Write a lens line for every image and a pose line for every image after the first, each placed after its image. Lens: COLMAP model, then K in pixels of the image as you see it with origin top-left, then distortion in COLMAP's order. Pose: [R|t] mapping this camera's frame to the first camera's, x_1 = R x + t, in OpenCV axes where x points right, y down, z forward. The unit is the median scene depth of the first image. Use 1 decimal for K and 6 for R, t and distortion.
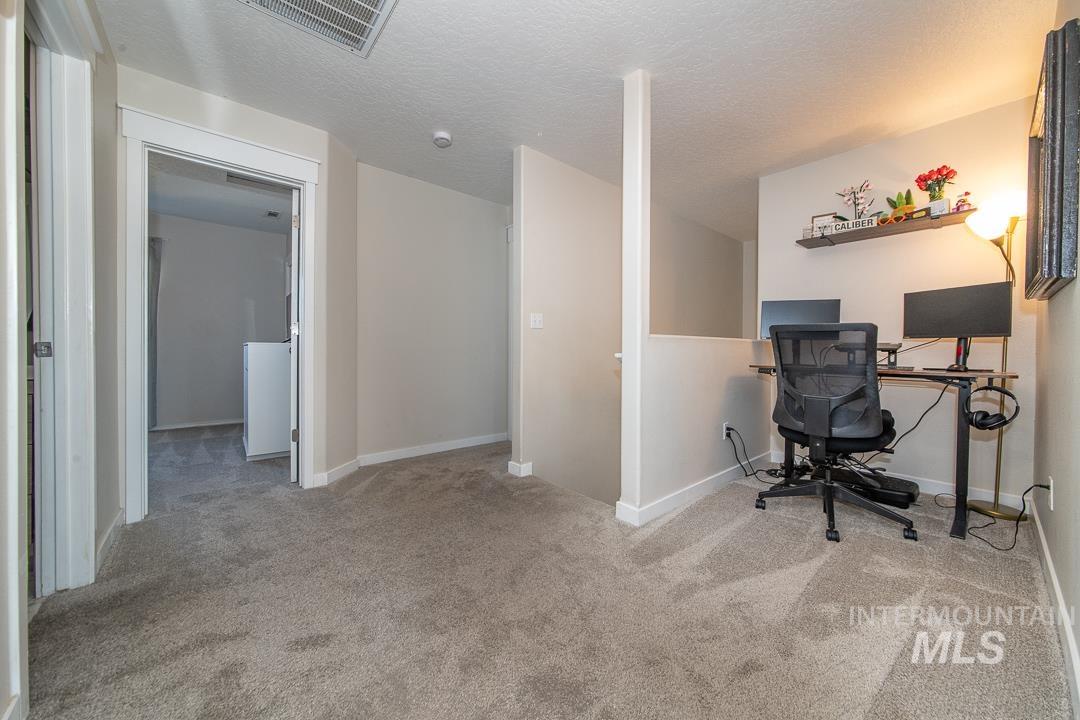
lens RADIAL K [[383.0, 0, 534.2], [0, 383.0, 353.5], [0, 0, 1]] dist [0.000395, 0.000048]
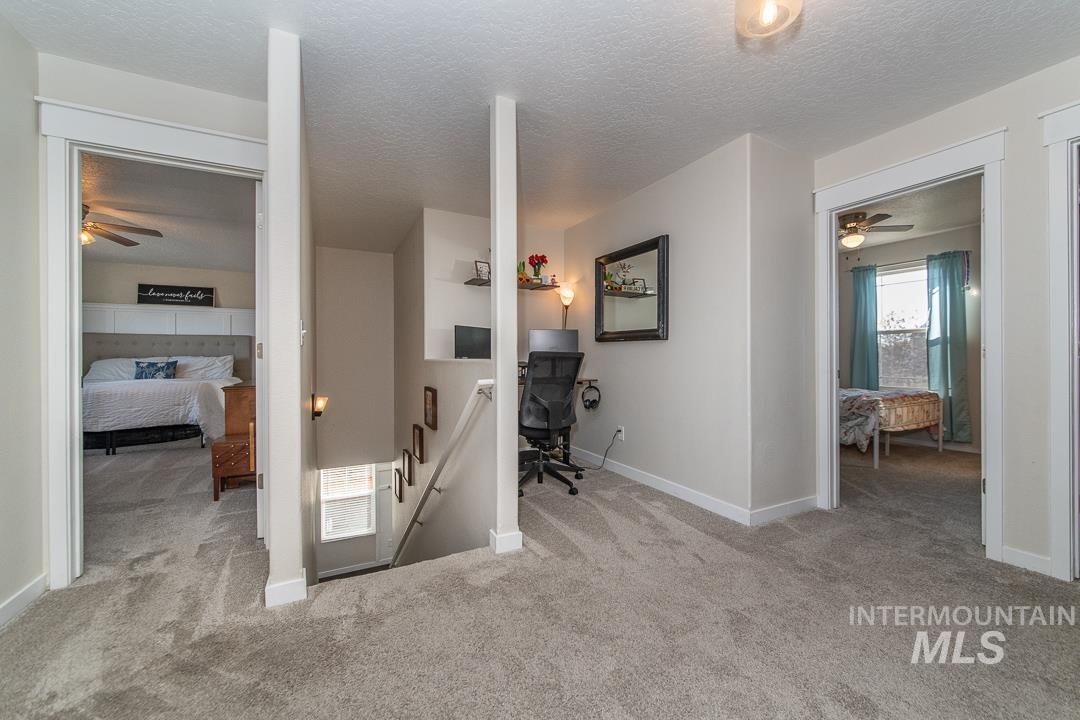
lens RADIAL K [[425.0, 0, 542.4], [0, 425.0, 357.4], [0, 0, 1]] dist [-0.001319, -0.000049]
pose [[0.213567, -0.006777, 0.976905, -0.877701], [0.014148, 0.999893, 0.003843, -0.065311], [-0.976826, 0.013001, 0.213640, 0.742643]]
